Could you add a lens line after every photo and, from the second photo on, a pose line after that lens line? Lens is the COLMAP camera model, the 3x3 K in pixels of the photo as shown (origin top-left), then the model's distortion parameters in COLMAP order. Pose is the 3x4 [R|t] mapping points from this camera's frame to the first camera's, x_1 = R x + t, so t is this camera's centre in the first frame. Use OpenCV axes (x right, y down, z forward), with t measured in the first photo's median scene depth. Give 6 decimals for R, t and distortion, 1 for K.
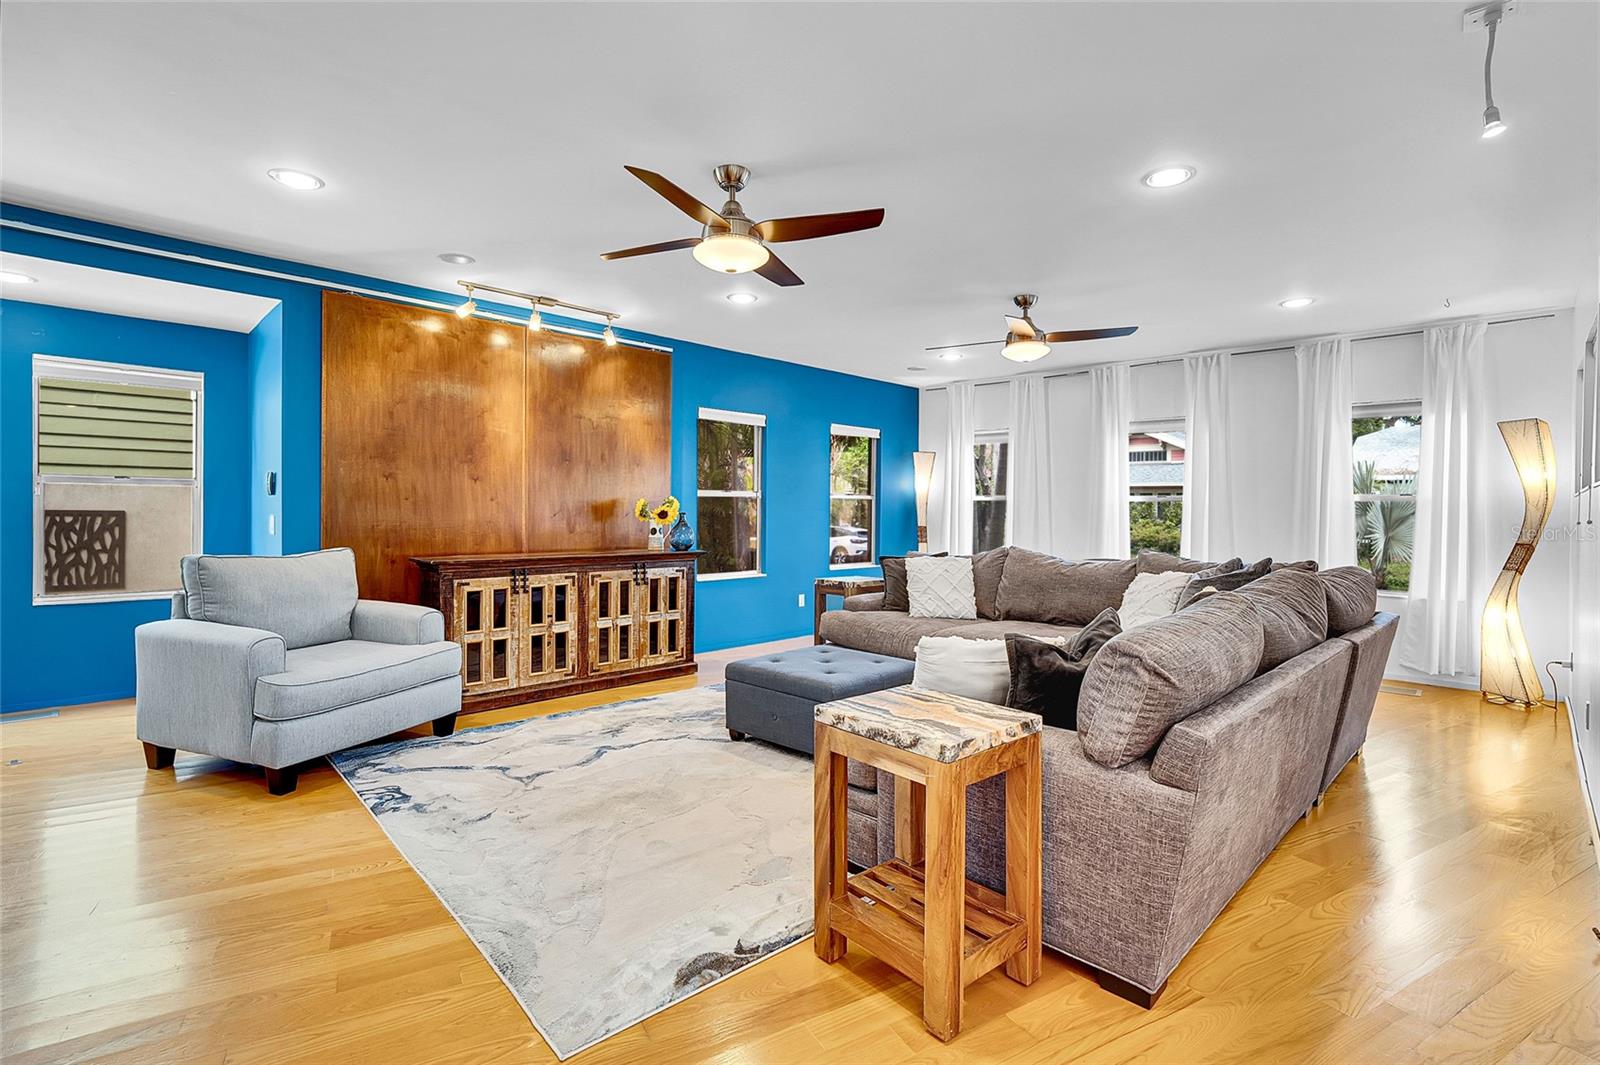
lens RADIAL K [[736.0, 0, 796.0], [0, 736.0, 523.2], [0, 0, 1]] dist [-0.003528, 0.001217]
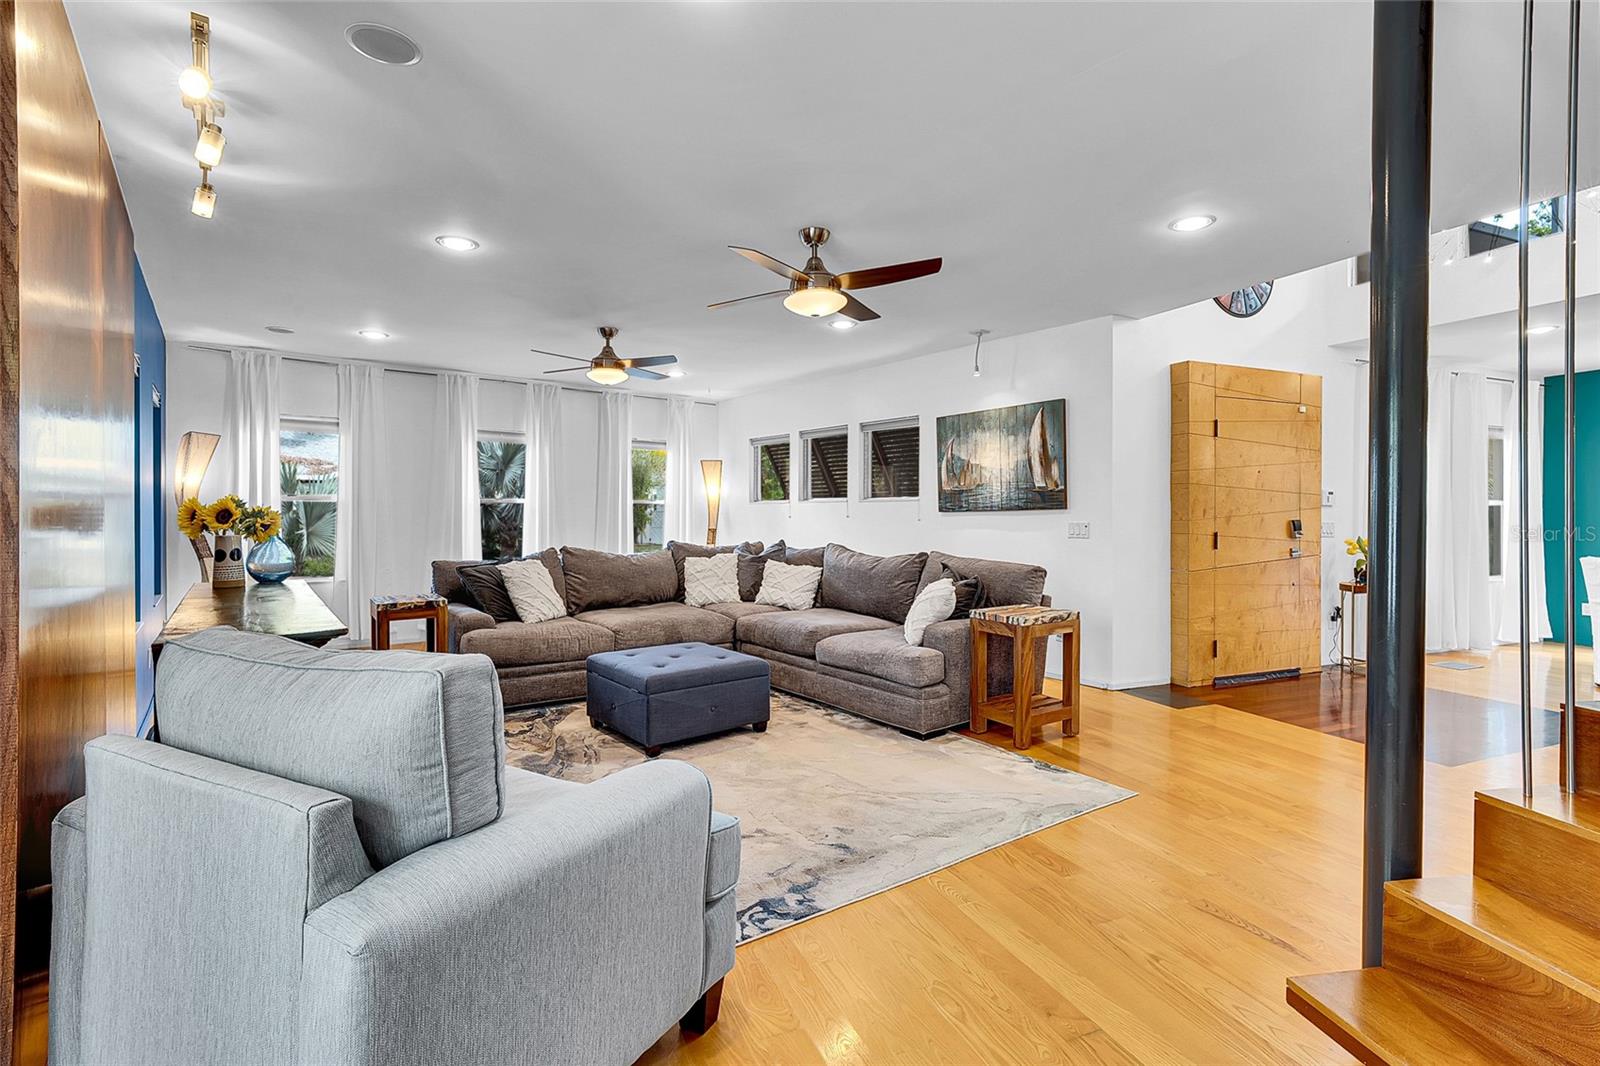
lens RADIAL K [[736.0, 0, 804.3], [0, 736.0, 519.0], [0, 0, 1]] dist [-0.003528, 0.001217]
pose [[0.137584, -0.017598, 0.990334, -1.000310], [0.018132, 0.999719, 0.015246, -0.024831], [-0.990324, 0.015859, 0.137864, 0.671469]]
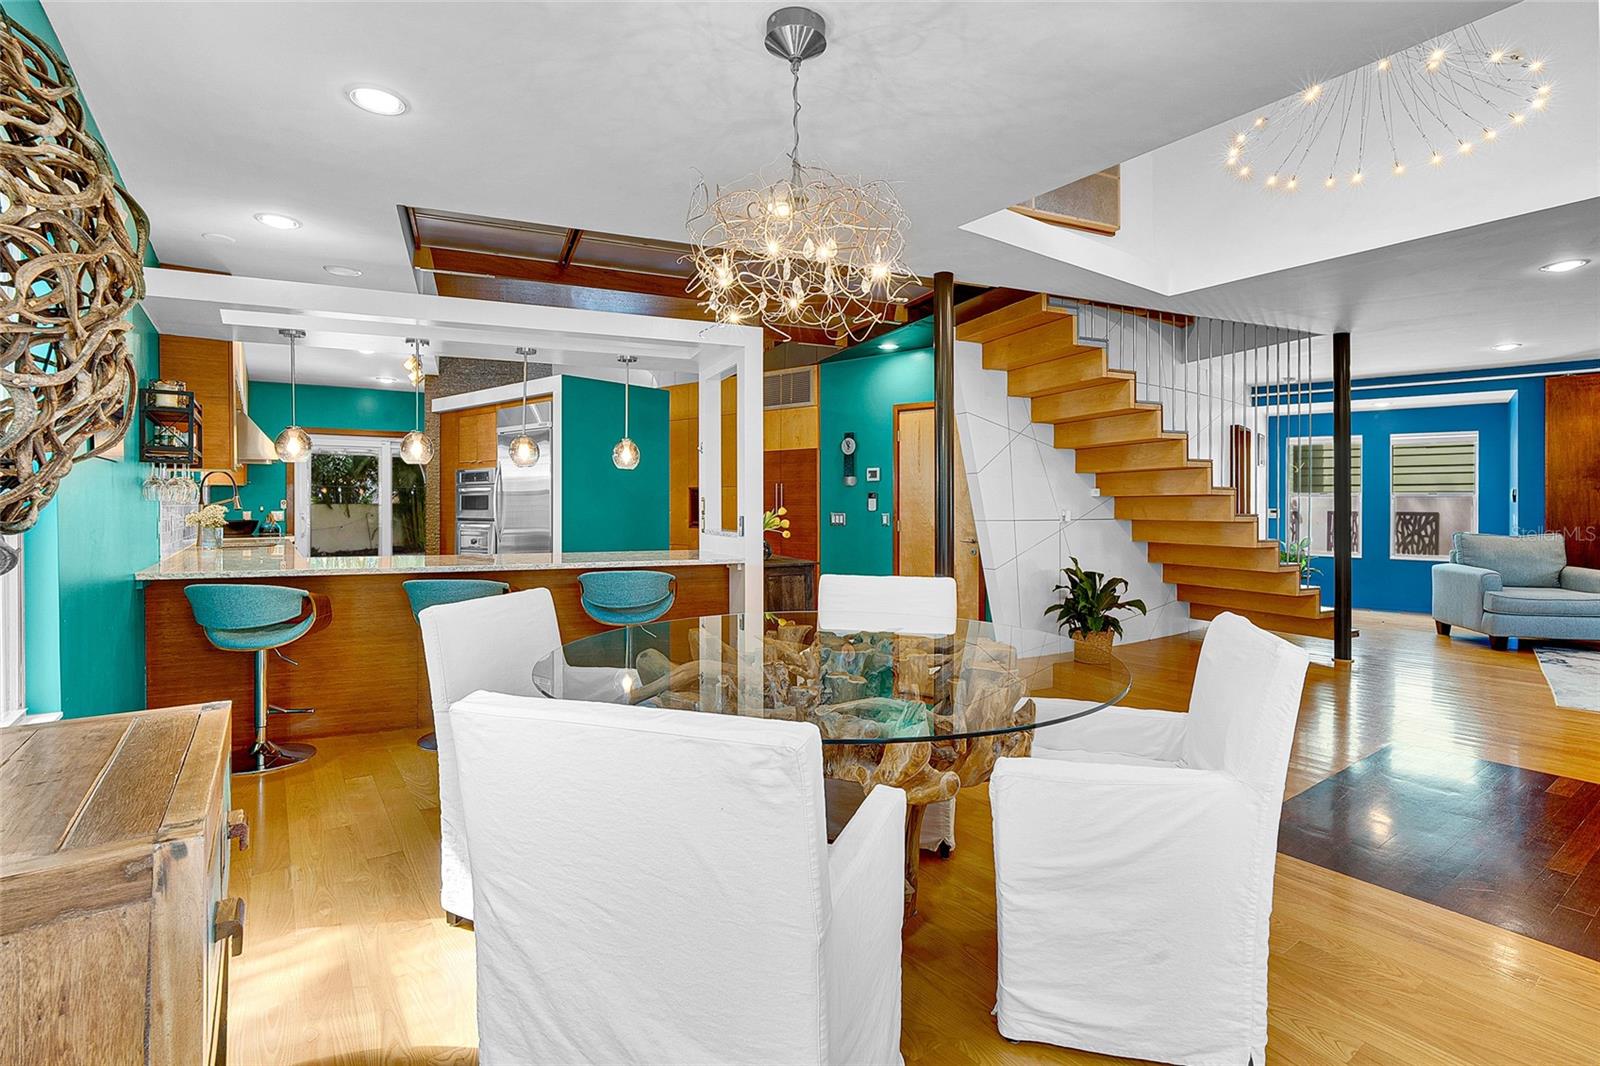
lens RADIAL K [[736.0, 0, 800.4], [0, 736.0, 506.2], [0, 0, 1]] dist [-0.003528, 0.001217]
pose [[0.091479, -0.013380, -0.995717, 0.815772], [-0.012033, 0.999822, -0.014541, 0.014805], [0.995734, 0.013311, 0.091302, -0.790661]]
